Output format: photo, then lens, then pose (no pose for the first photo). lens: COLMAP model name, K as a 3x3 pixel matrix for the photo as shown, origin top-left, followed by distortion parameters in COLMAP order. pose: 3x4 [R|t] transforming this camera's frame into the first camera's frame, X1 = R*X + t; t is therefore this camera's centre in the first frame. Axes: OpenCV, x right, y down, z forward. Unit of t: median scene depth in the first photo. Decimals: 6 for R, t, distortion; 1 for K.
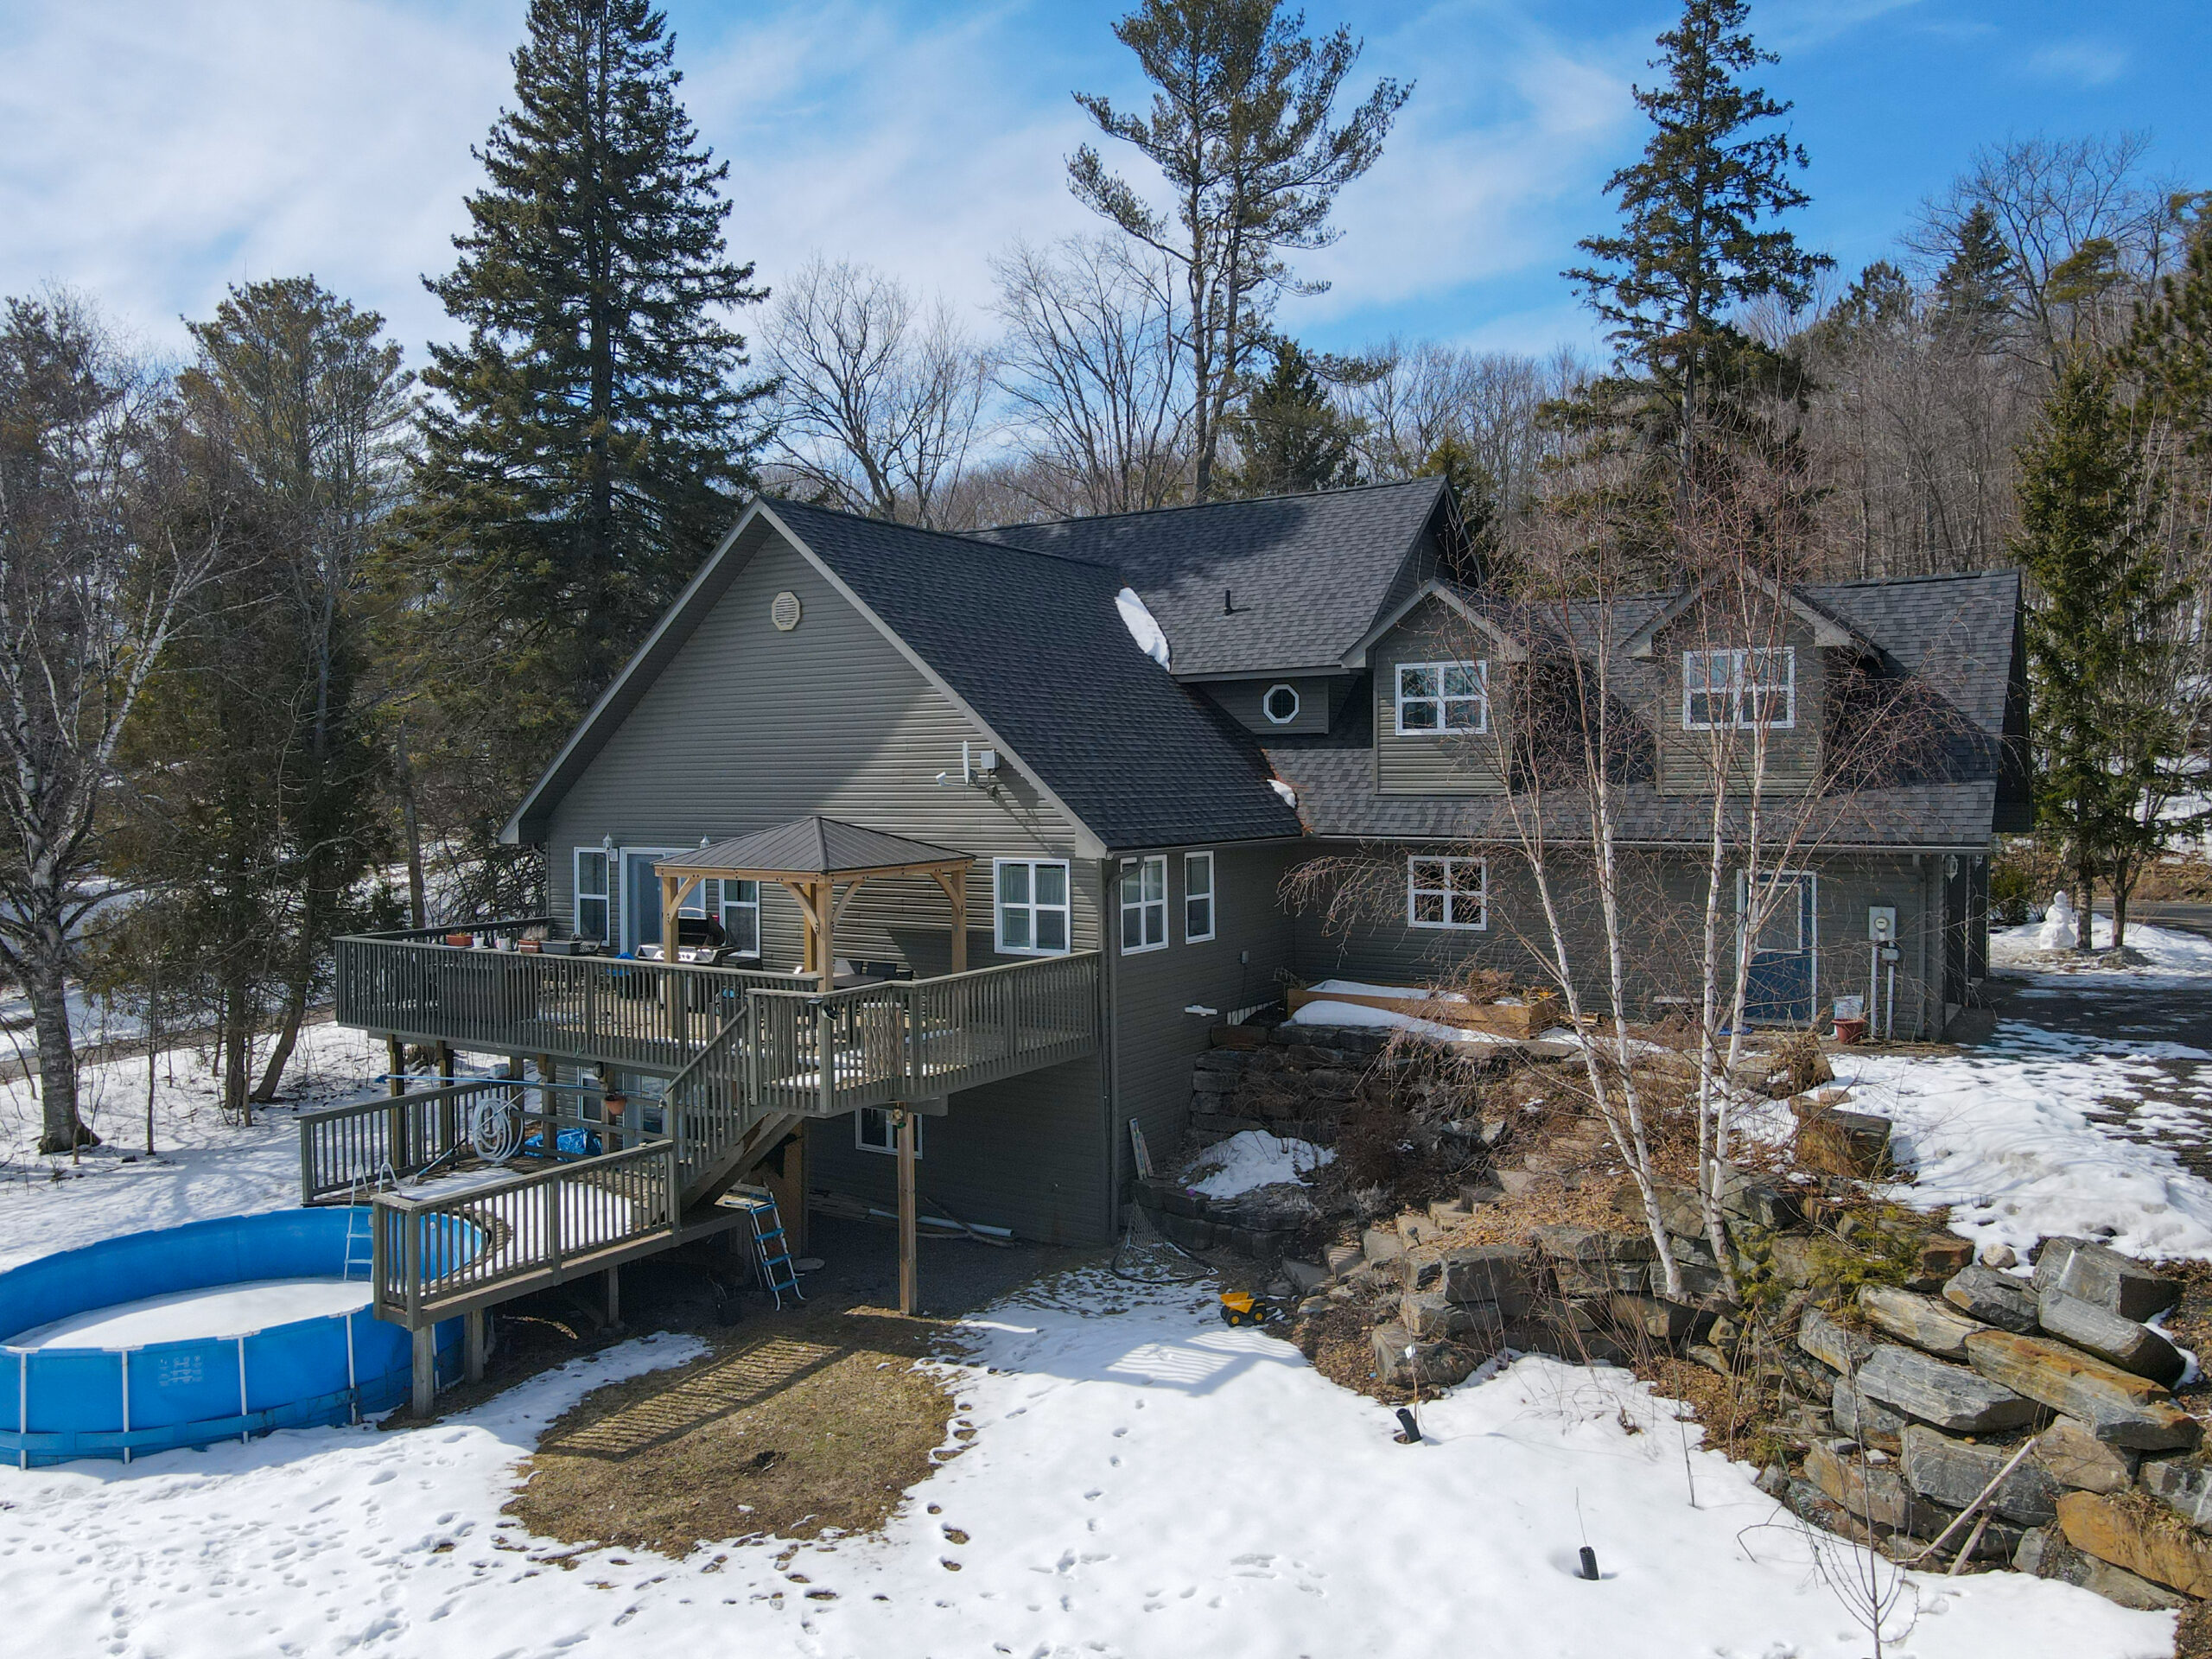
lens RADIAL K [[1621.4, 0, 1096.4], [0, 1621.4, 830.2], [0, 0, 1]] dist [-0.000831, -0.001835]
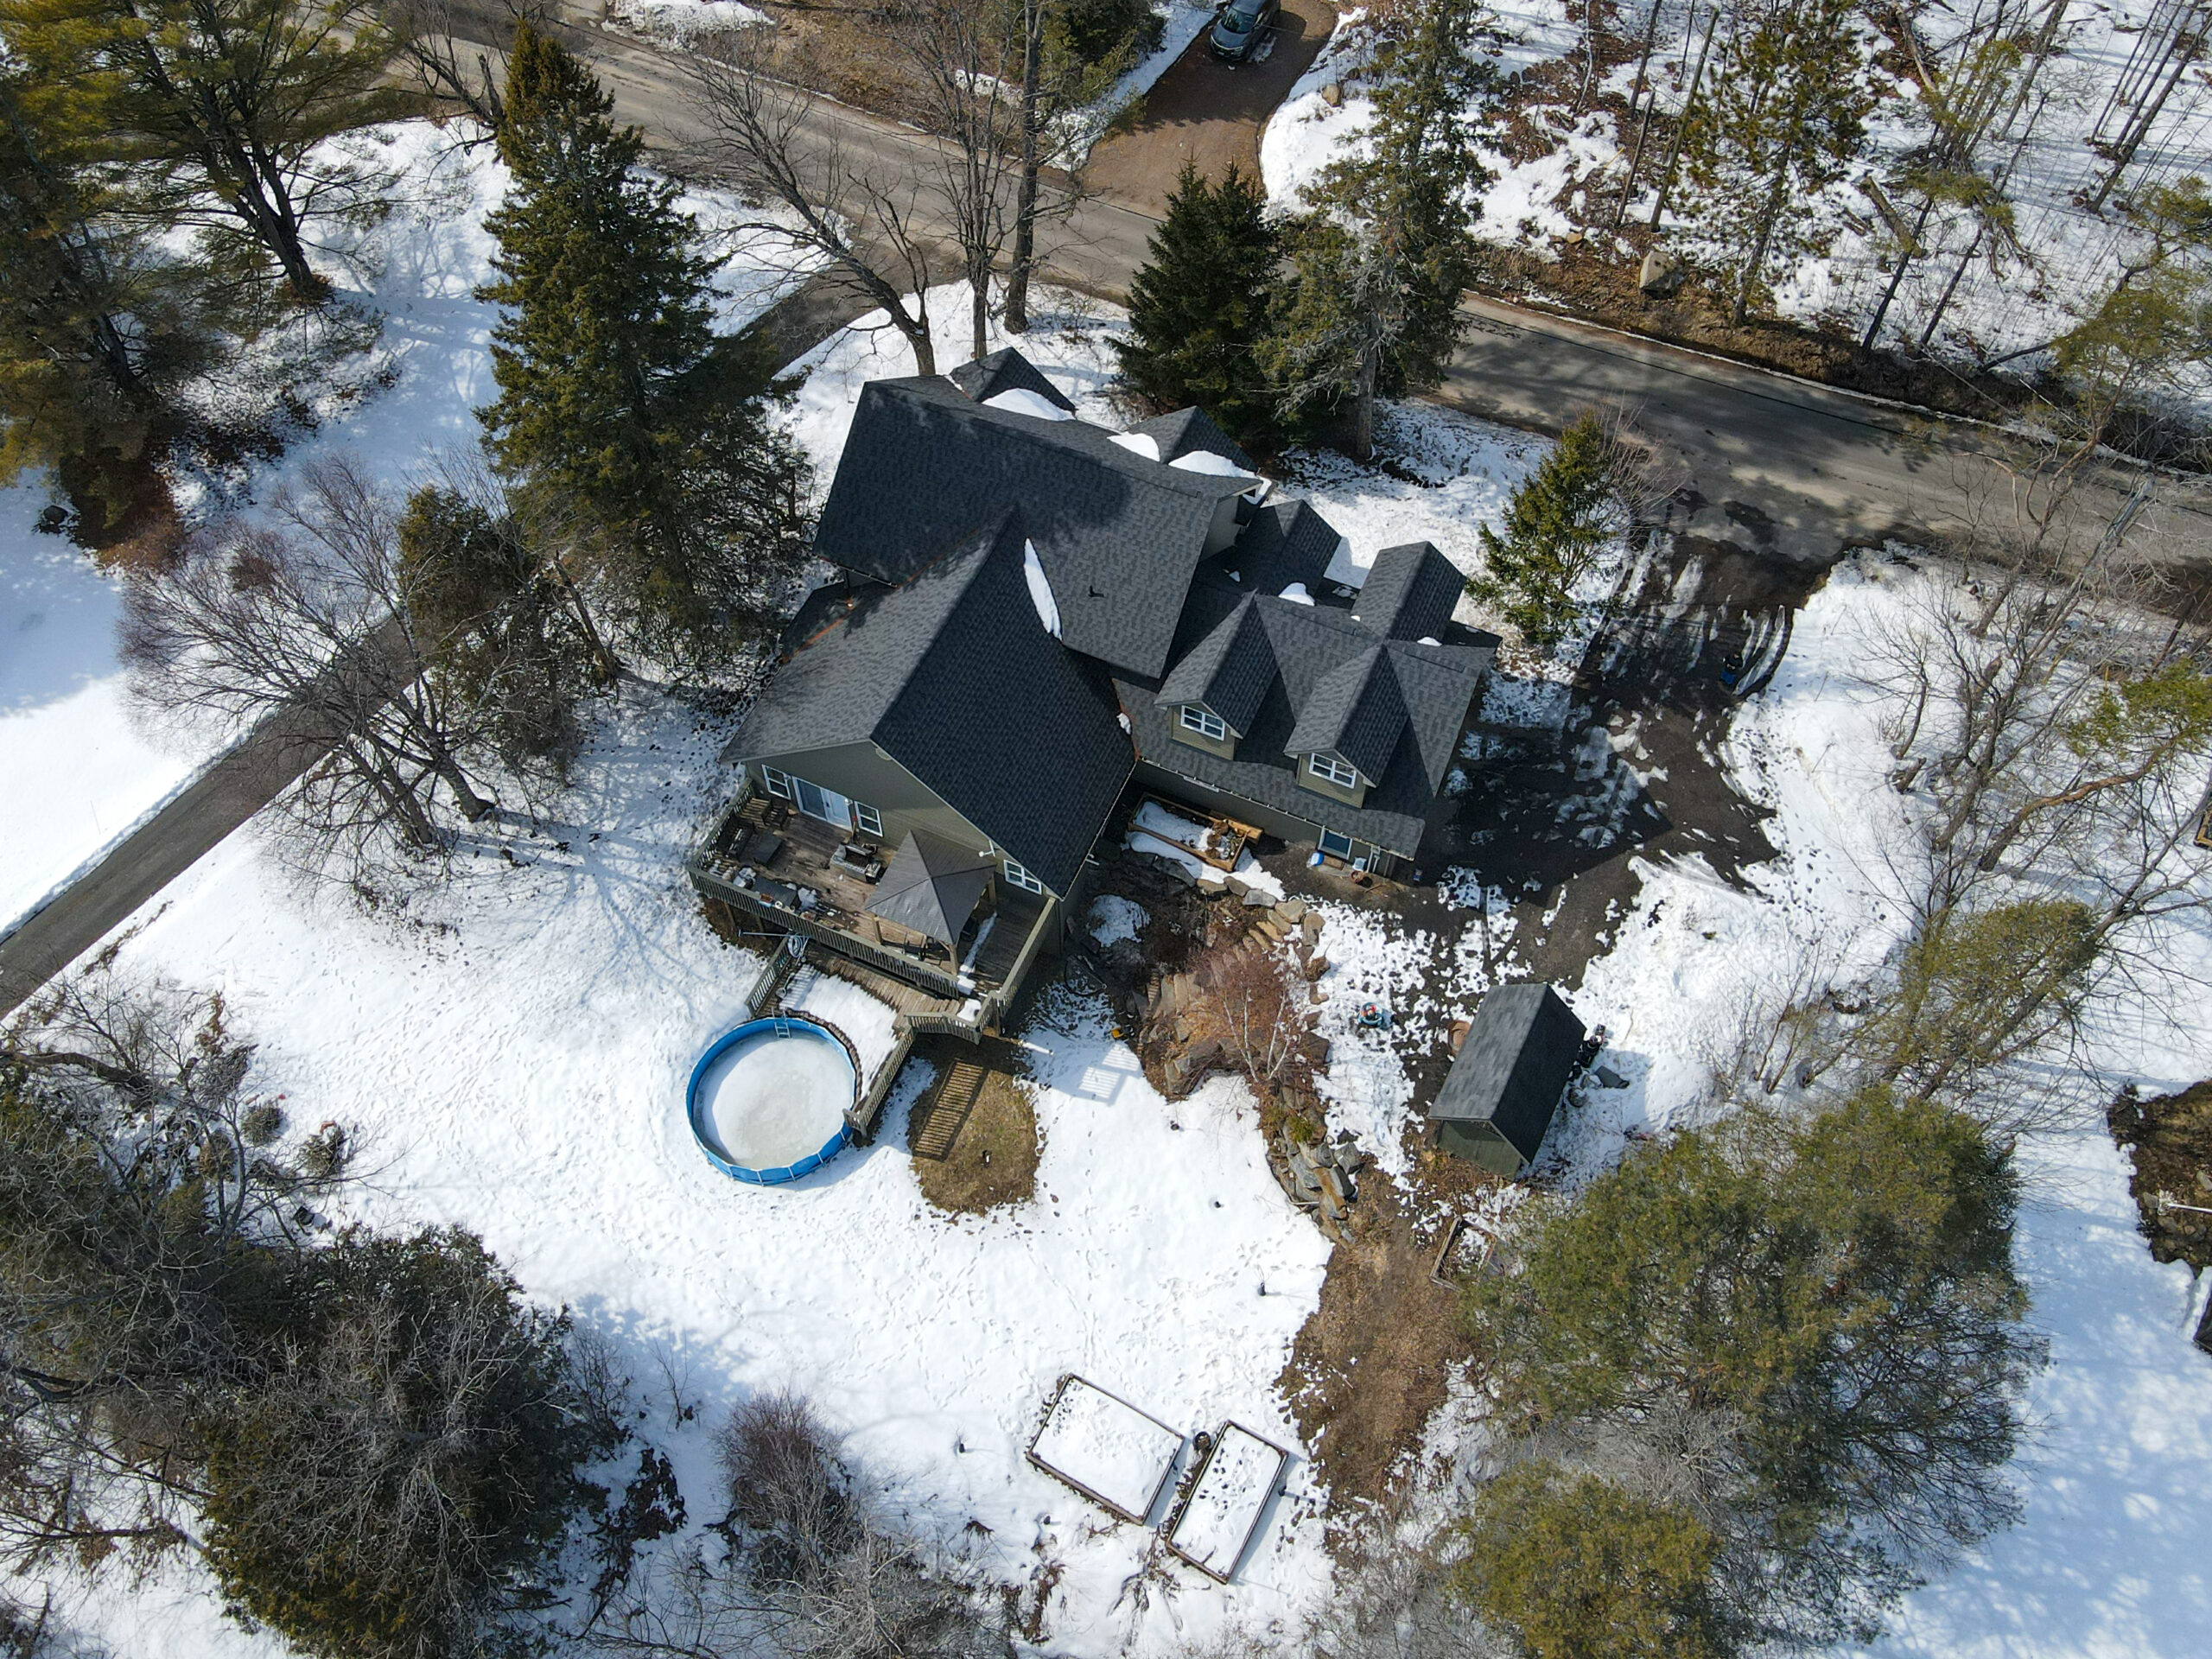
lens RADIAL K [[1561.9, 0, 1088.0], [0, 1561.9, 820.5], [0, 0, 1]] dist [-0.007837, -0.013656]
pose [[0.990029, -0.116923, 0.078561, -0.148892], [0.010901, 0.619627, 0.784821, -2.281335], [-0.140442, -0.776139, 0.614723, -0.426627]]
